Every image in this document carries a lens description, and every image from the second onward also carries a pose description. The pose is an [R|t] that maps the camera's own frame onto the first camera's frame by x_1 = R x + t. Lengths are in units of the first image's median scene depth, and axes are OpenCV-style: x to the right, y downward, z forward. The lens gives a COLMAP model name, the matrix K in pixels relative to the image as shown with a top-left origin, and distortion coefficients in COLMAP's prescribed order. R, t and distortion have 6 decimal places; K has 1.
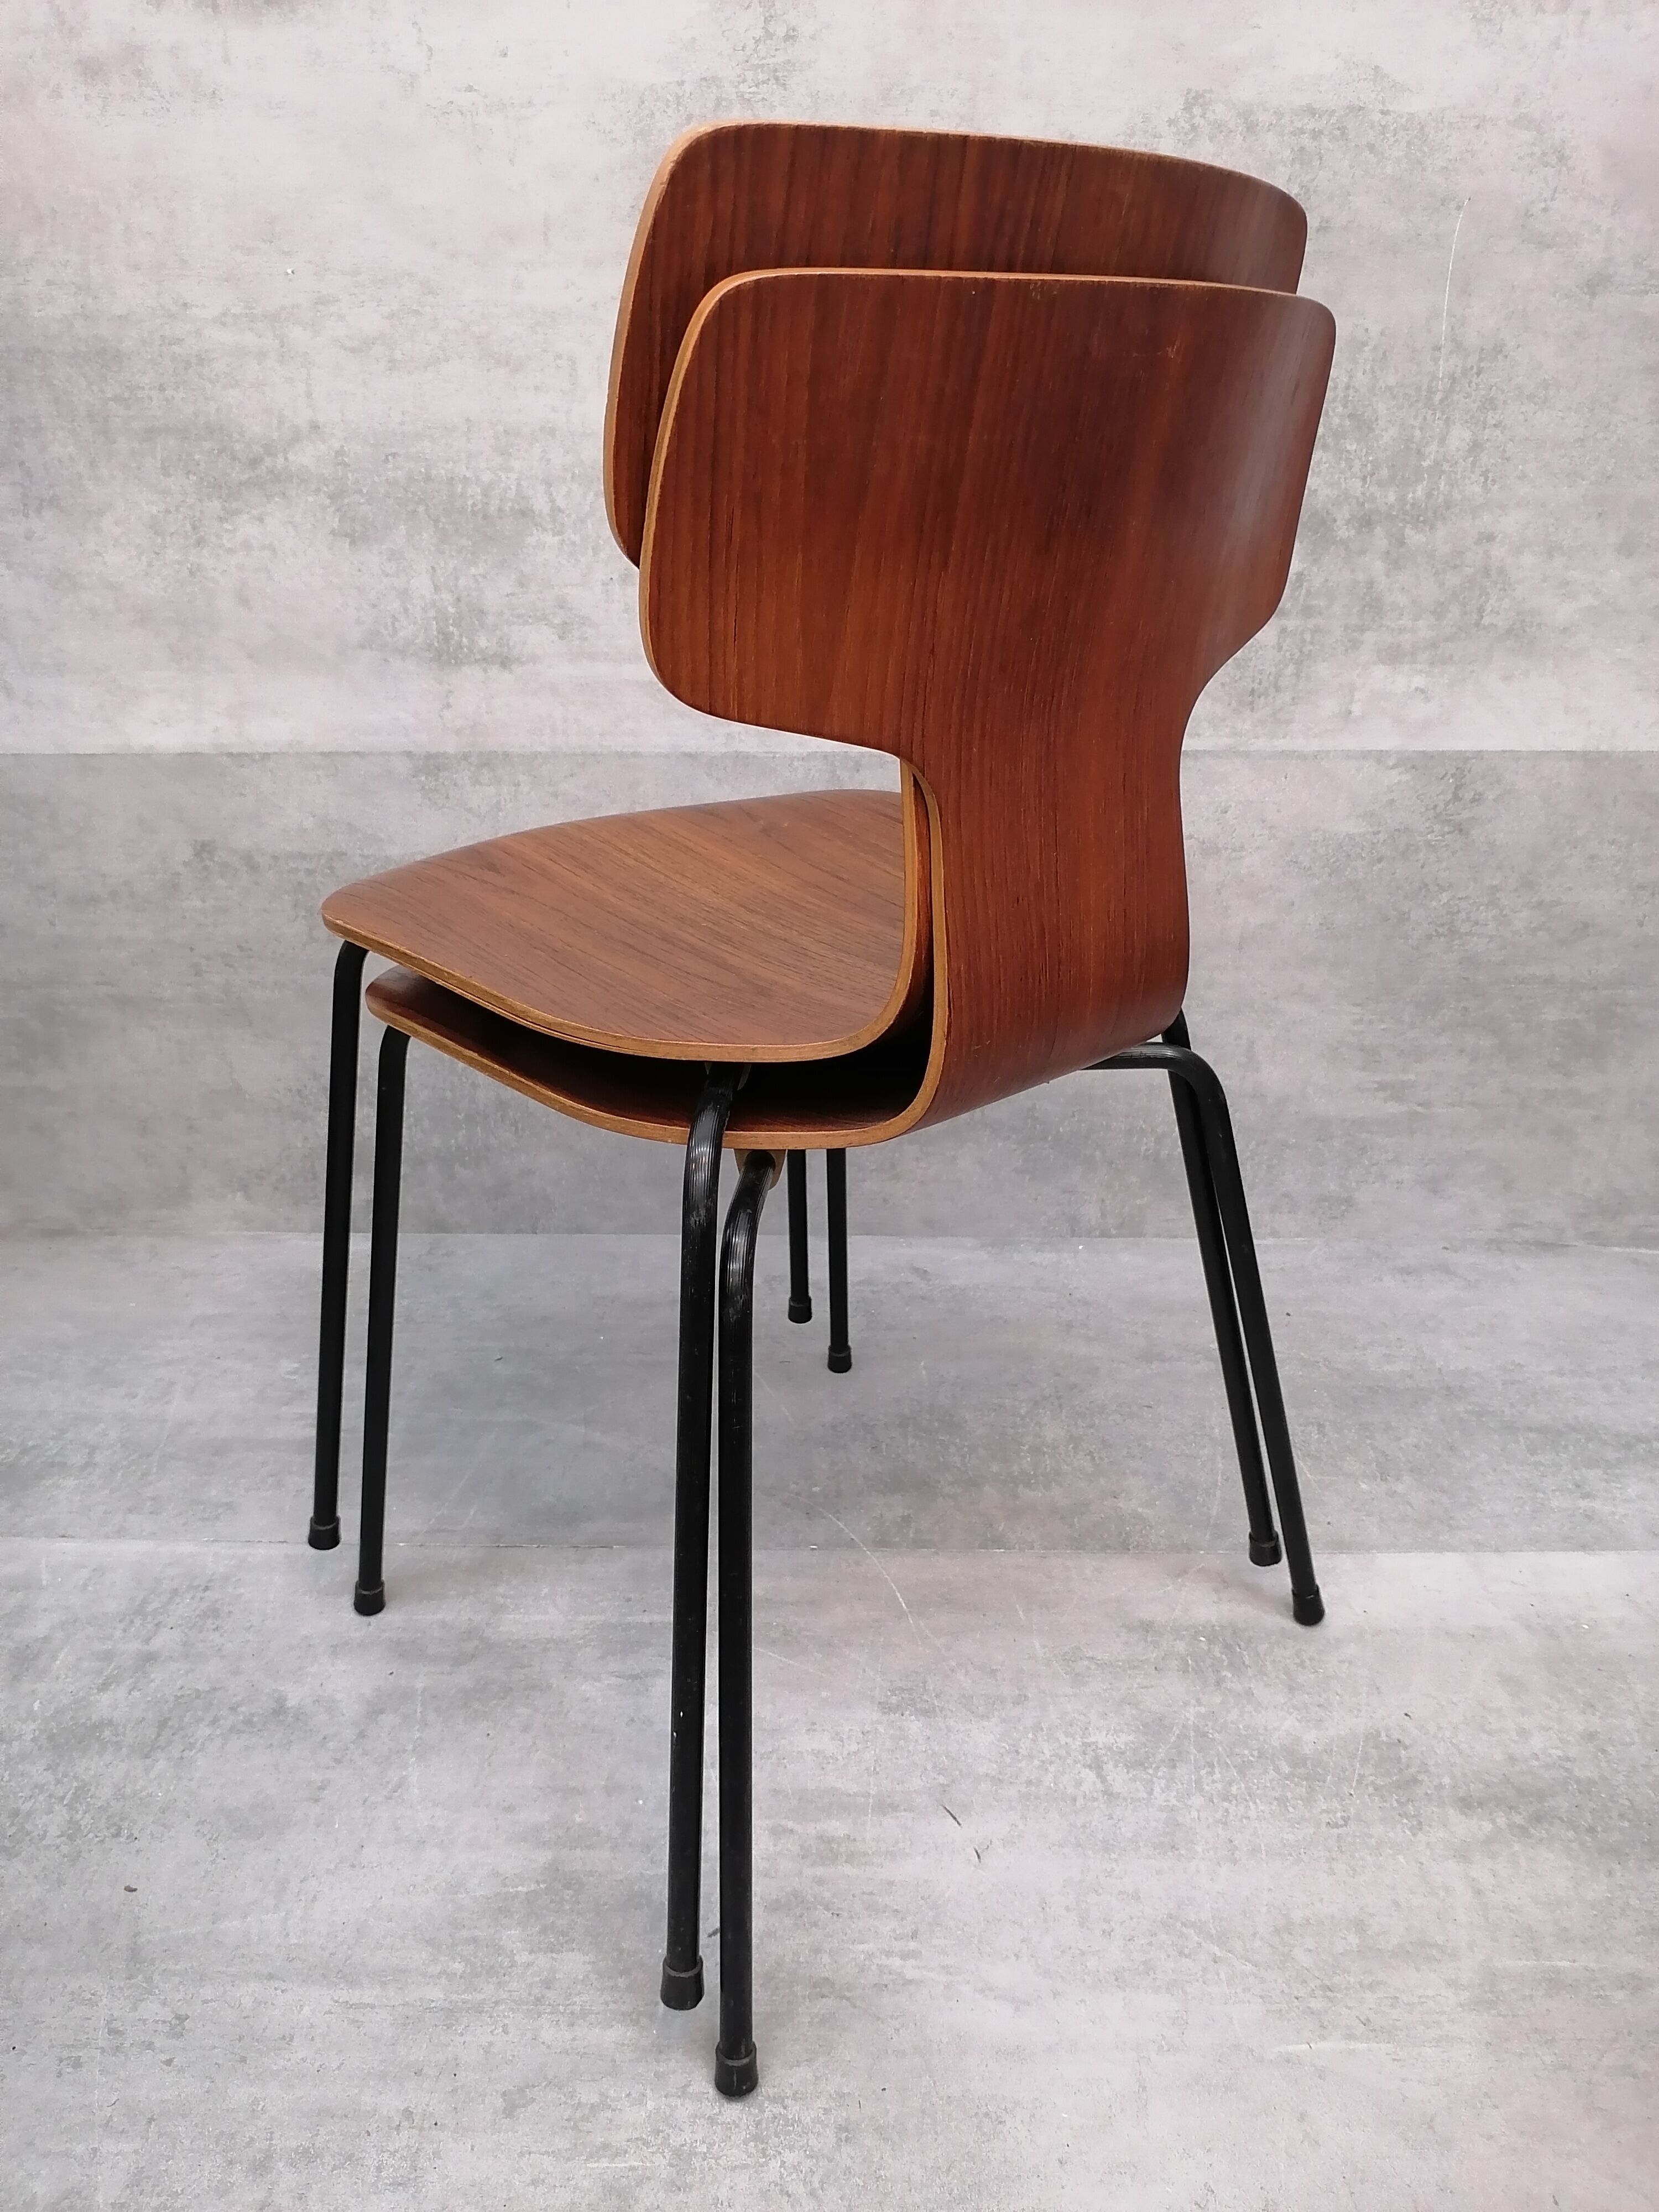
lens RADIAL K [[1673.8, 0, 826.6], [0, 1673.8, 1109.2], [0, 0, 1]] dist [-0.024946, 0.023072]
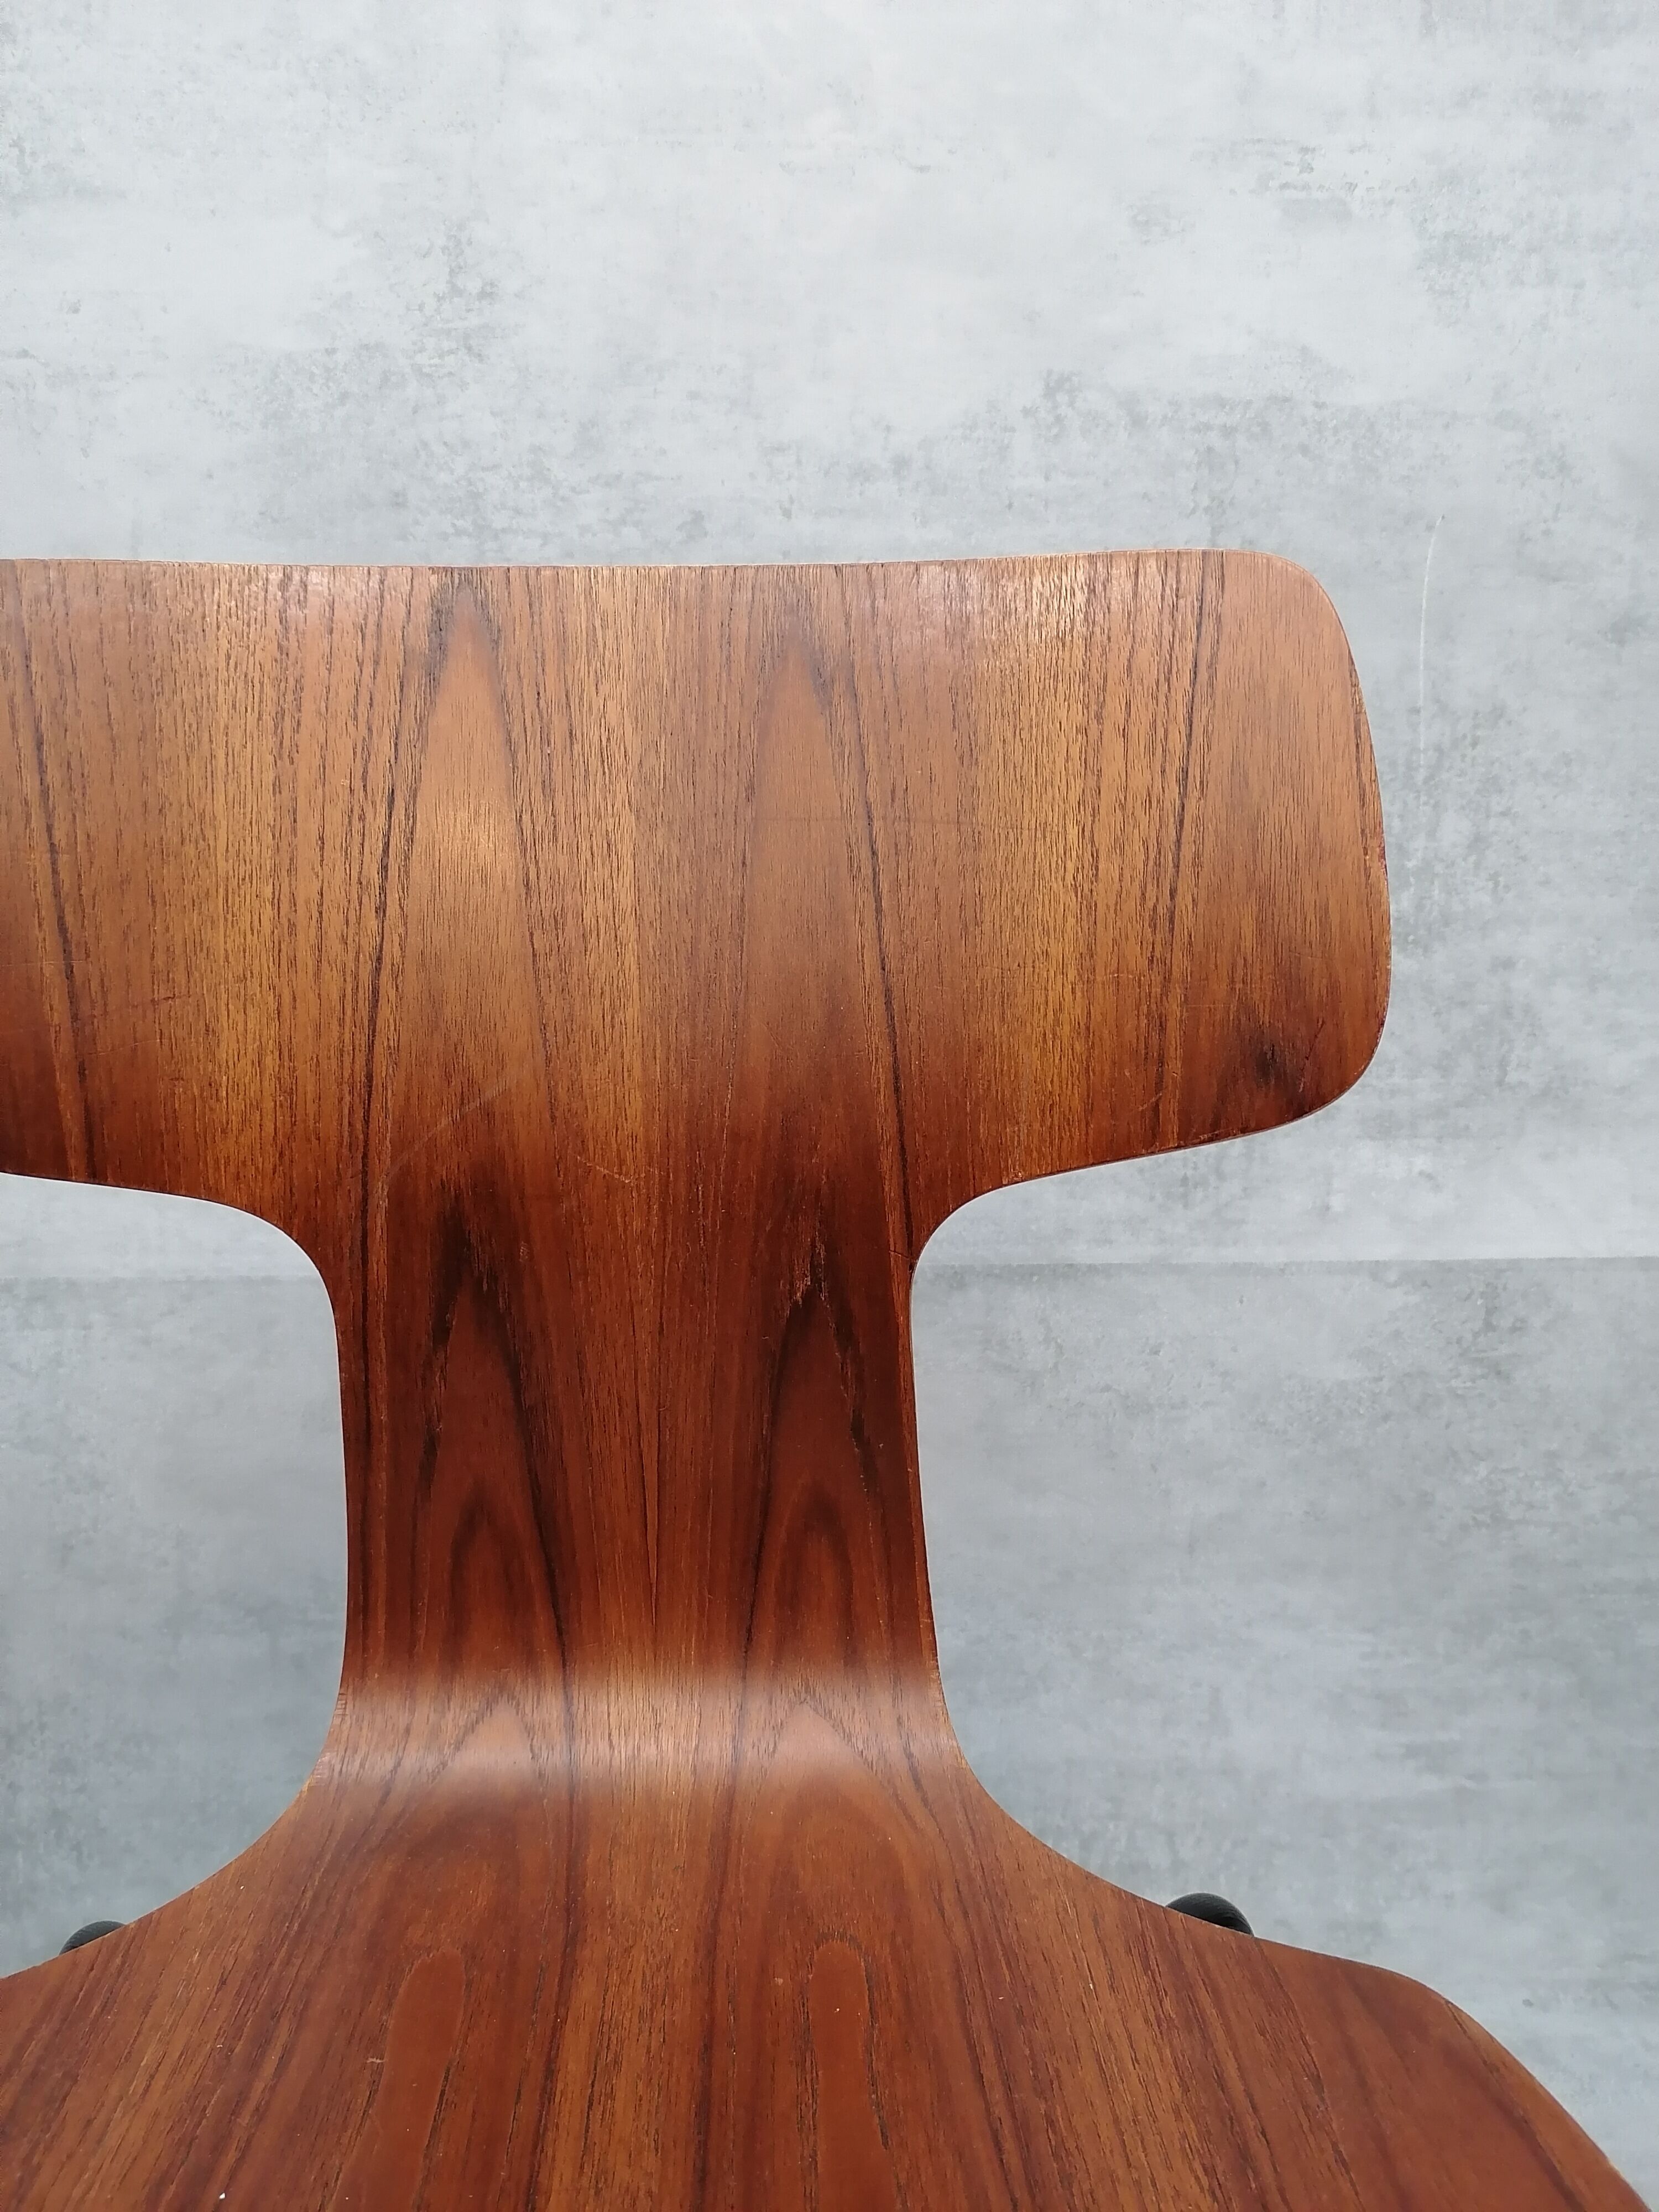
lens RADIAL K [[1673.8, 0, 831.1], [0, 1673.8, 1102.2], [0, 0, 1]] dist [-0.024946, 0.023072]
pose [[0.998180, -0.007239, 0.059861, 0.075580], [0.020938, 0.972607, -0.231513, -0.136779], [-0.056545, 0.232345, 0.970988, 0.365817]]
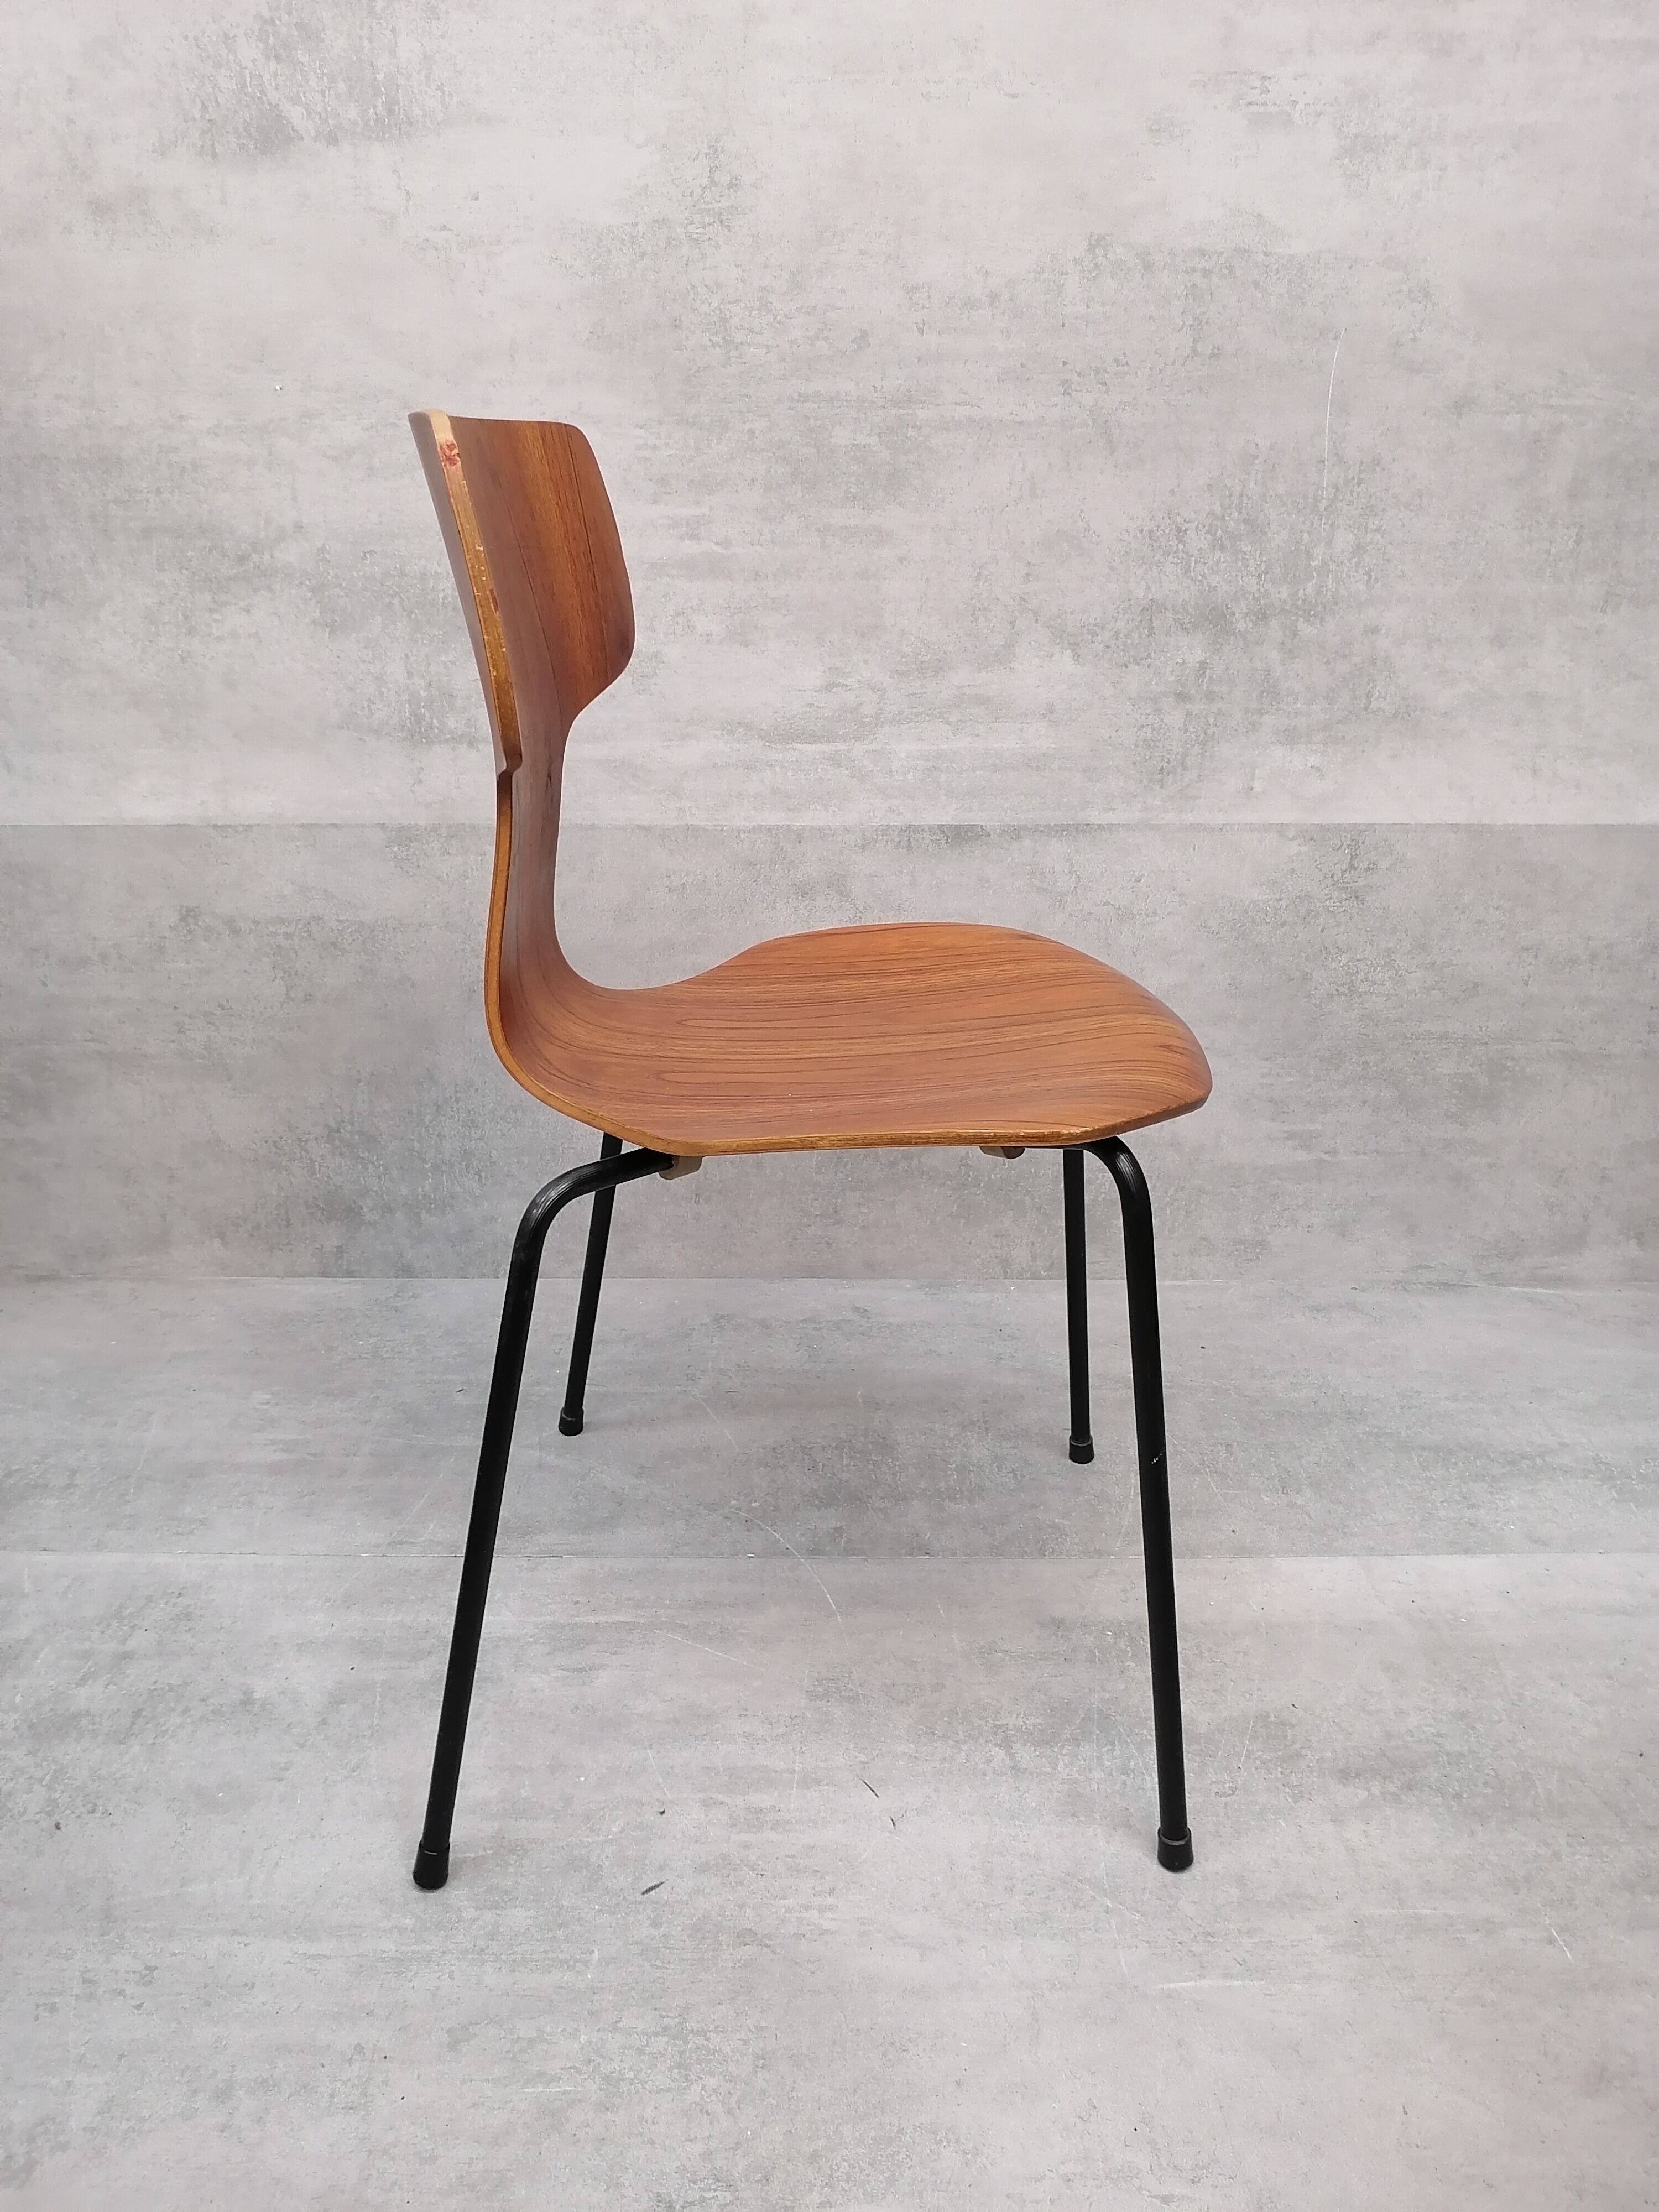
lens RADIAL K [[1673.8, 0, 831.0], [0, 1673.8, 1108.5], [0, 0, 1]] dist [-0.024946, 0.023072]
pose [[0.999880, -0.000983, 0.015436, 0.024641], [0.001812, 0.998551, -0.053787, 0.030649], [-0.015361, 0.053809, 0.998433, -0.076102]]
